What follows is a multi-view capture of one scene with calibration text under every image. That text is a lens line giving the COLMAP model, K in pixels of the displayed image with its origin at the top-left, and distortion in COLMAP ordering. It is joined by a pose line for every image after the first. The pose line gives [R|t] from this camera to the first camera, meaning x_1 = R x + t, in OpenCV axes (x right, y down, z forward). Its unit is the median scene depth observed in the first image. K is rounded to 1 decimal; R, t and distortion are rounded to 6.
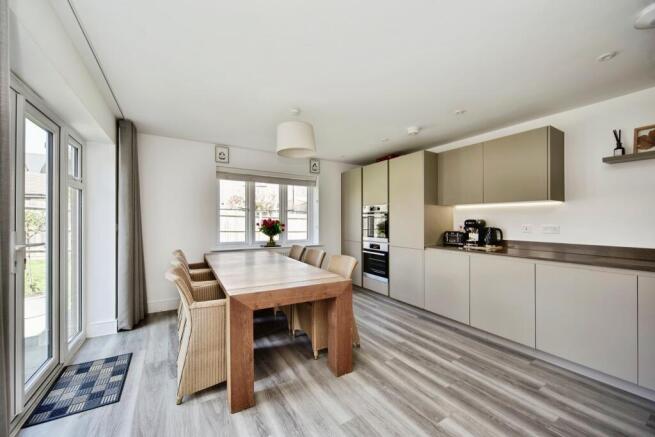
lens RADIAL K [[255.6, 0, 324.5], [0, 255.6, 219.3], [0, 0, 1]] dist [-0.007474, -0.000148]
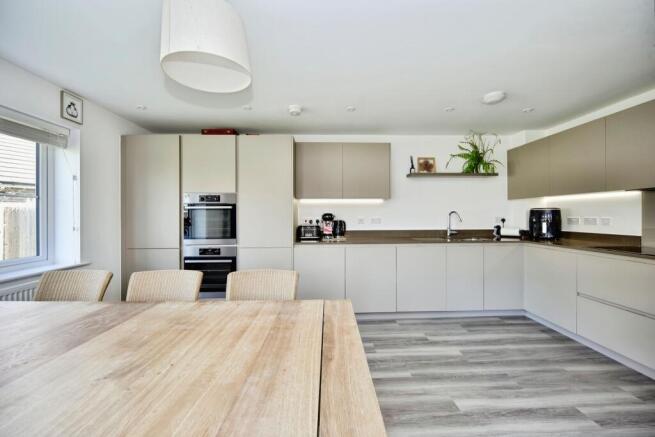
lens RADIAL K [[255.6, 0, 330.1], [0, 255.6, 215.4], [0, 0, 1]] dist [-0.007474, -0.000148]
pose [[0.488346, -0.001291, 0.872649, -0.352738], [0.004171, 0.999991, -0.000855, 0.011307], [-0.872640, 0.004057, 0.488347, 0.487799]]
